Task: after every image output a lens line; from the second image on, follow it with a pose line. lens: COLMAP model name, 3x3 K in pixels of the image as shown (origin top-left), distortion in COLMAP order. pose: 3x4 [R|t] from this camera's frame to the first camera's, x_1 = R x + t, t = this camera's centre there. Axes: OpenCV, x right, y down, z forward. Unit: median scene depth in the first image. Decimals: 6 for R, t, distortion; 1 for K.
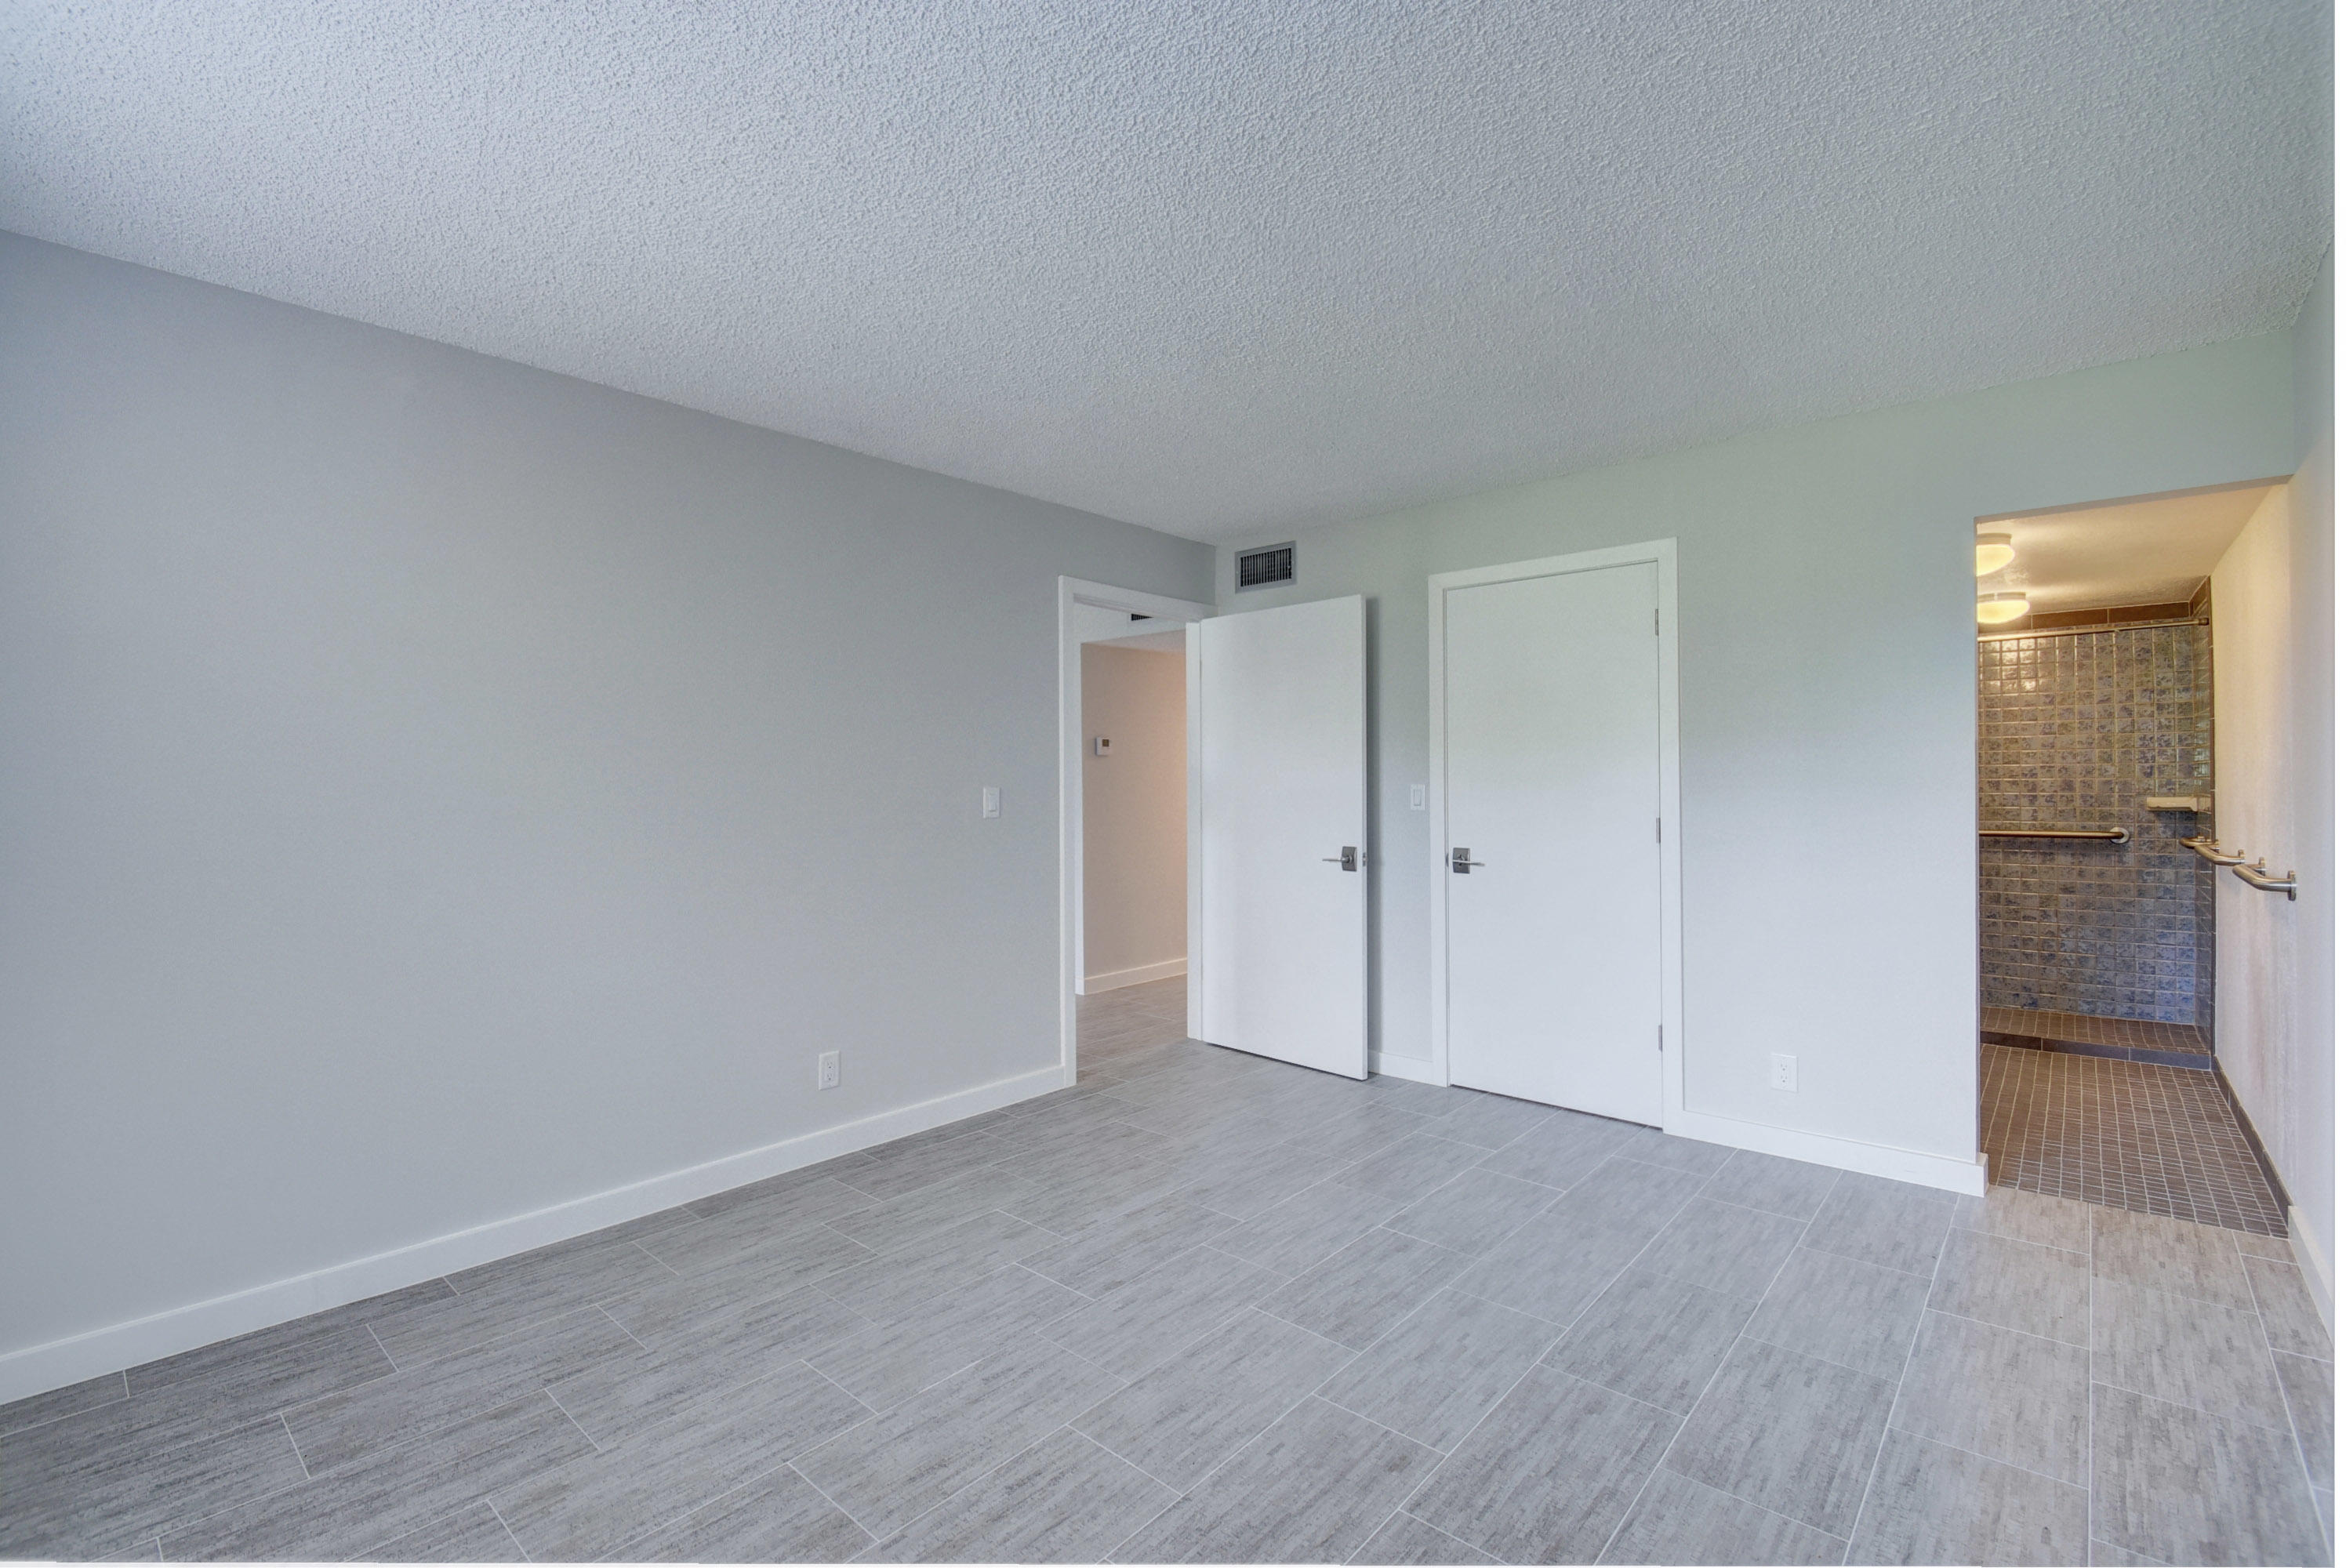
lens RADIAL K [[1026.1, 0, 1169.9], [0, 1026.1, 788.0], [0, 0, 1]] dist [-0.001681, -0.010126]
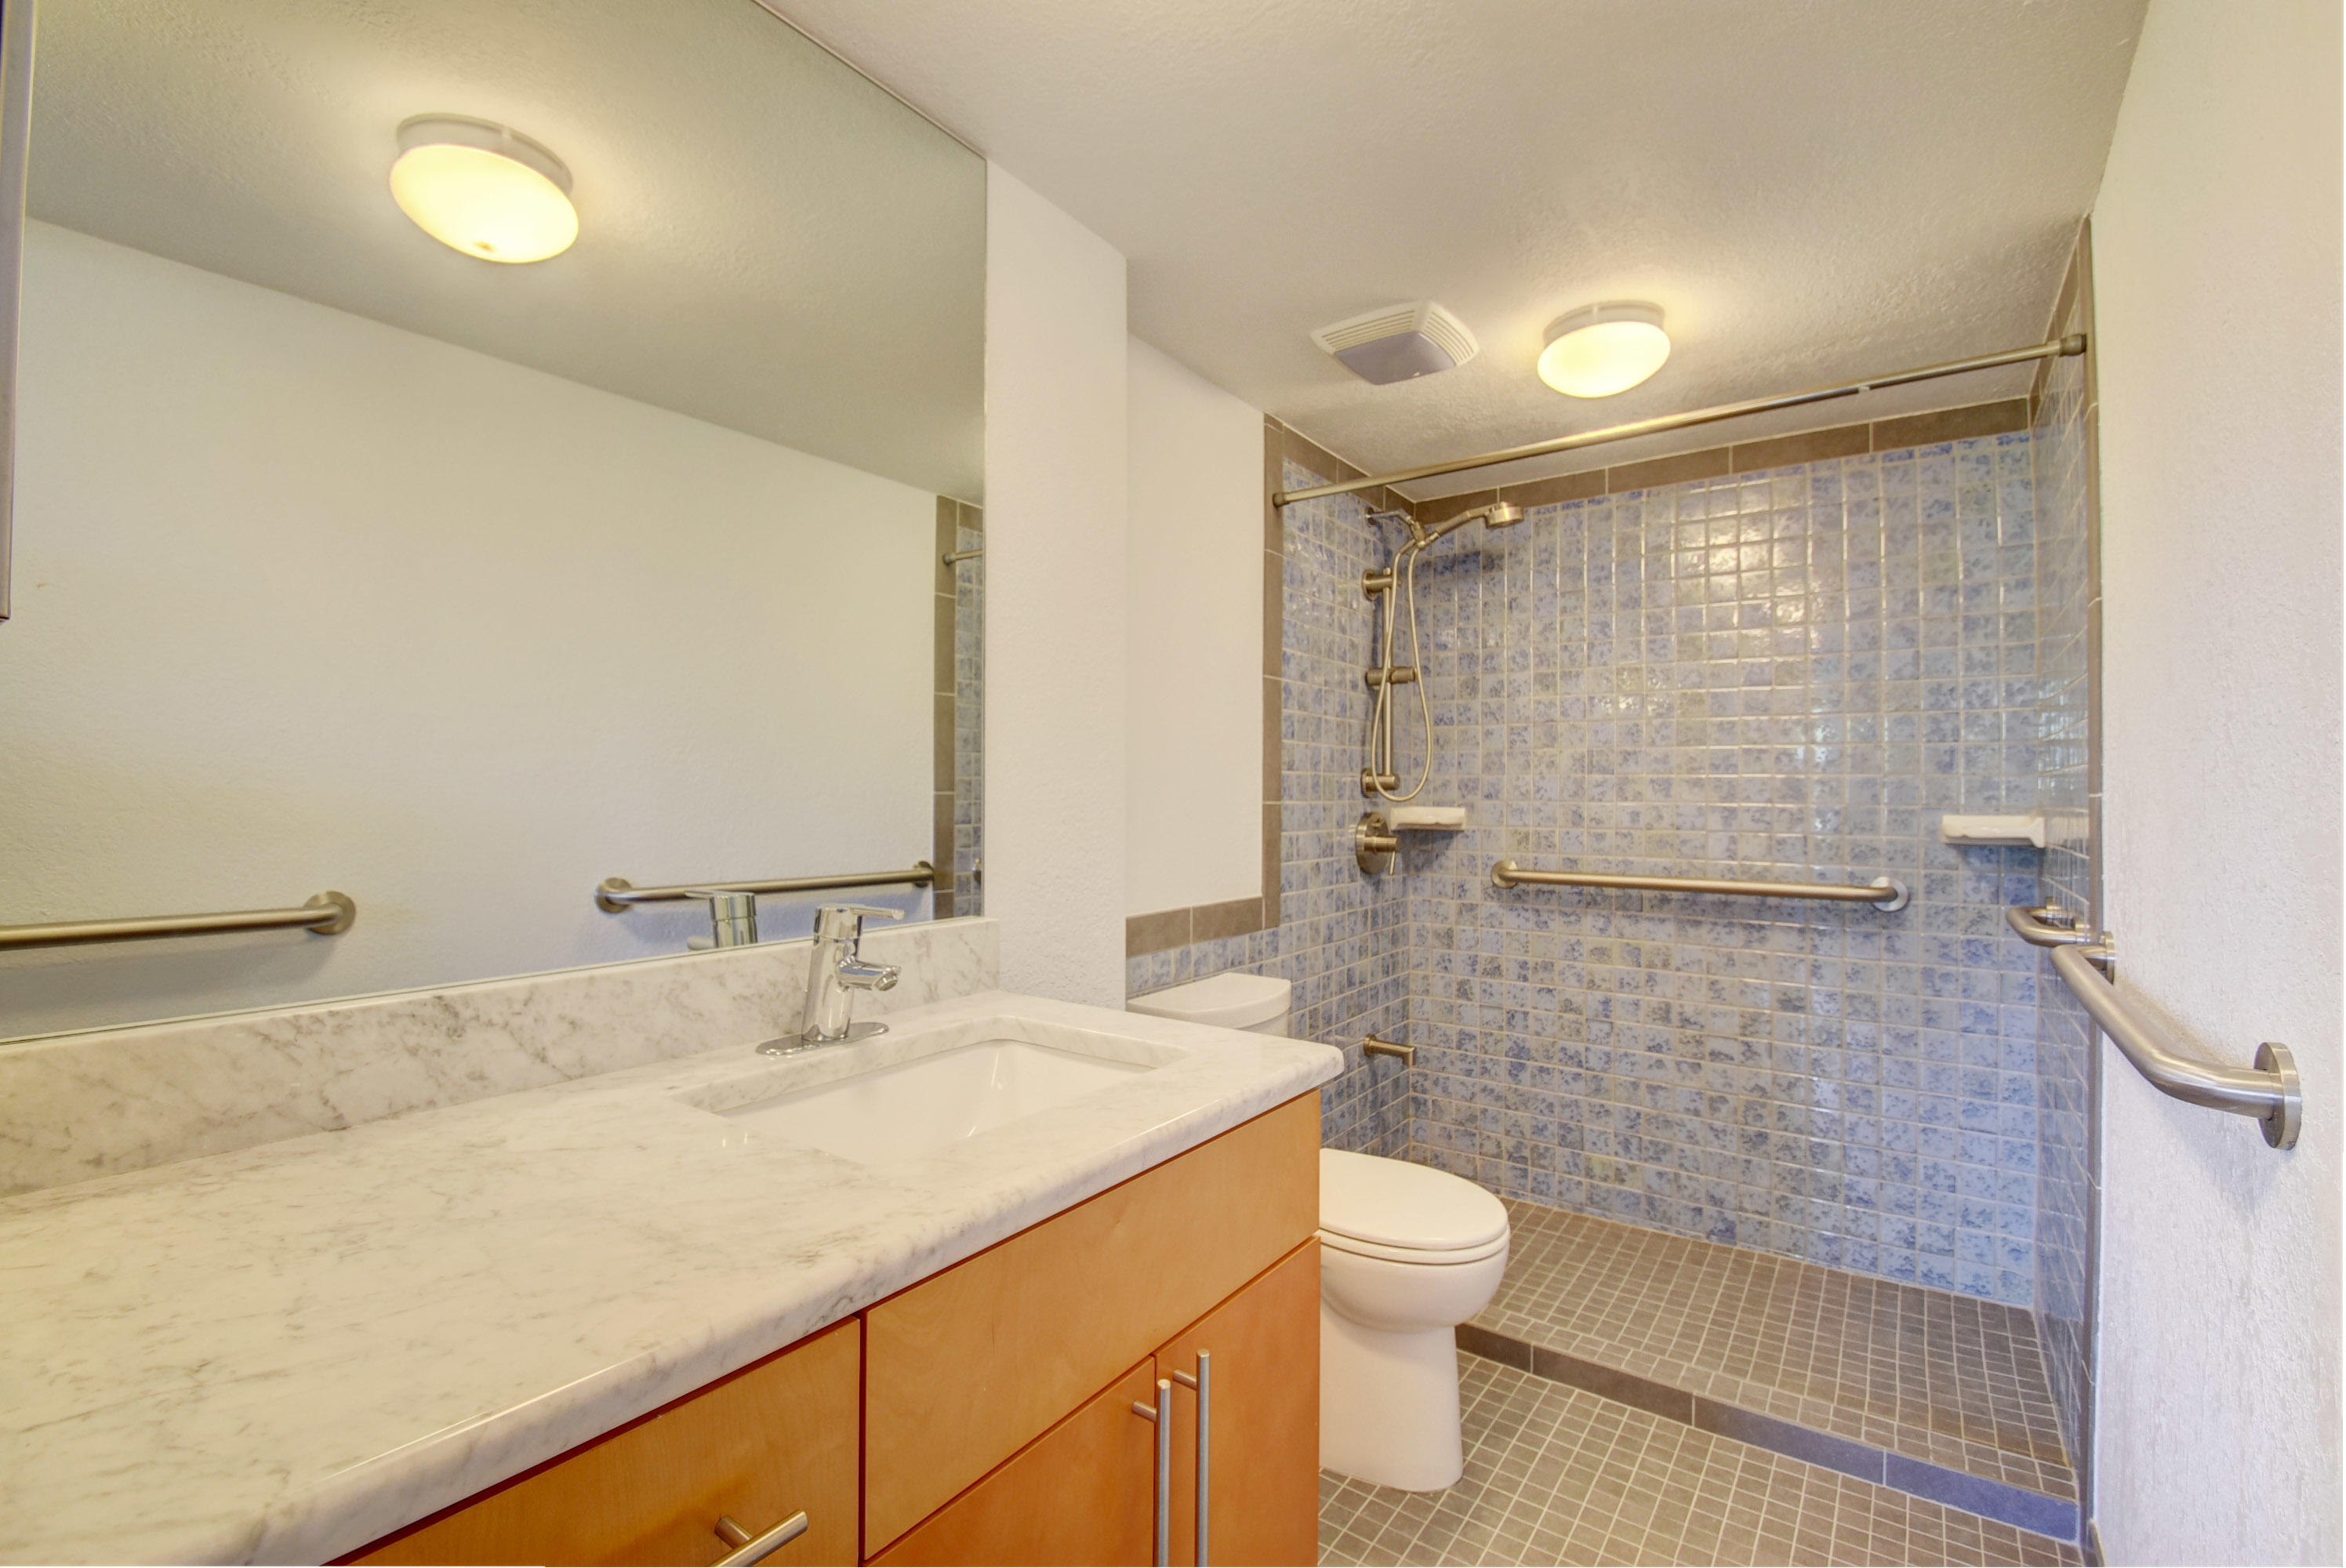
lens RADIAL K [[1026.1, 0, 1174.4], [0, 1026.1, 784.3], [0, 0, 1]] dist [-0.001681, -0.010126]
pose [[0.994626, 0.016269, 0.102247, 0.561647], [-0.015108, 0.999813, -0.012112, 0.006159], [-0.102424, 0.010502, 0.994685, 0.567712]]
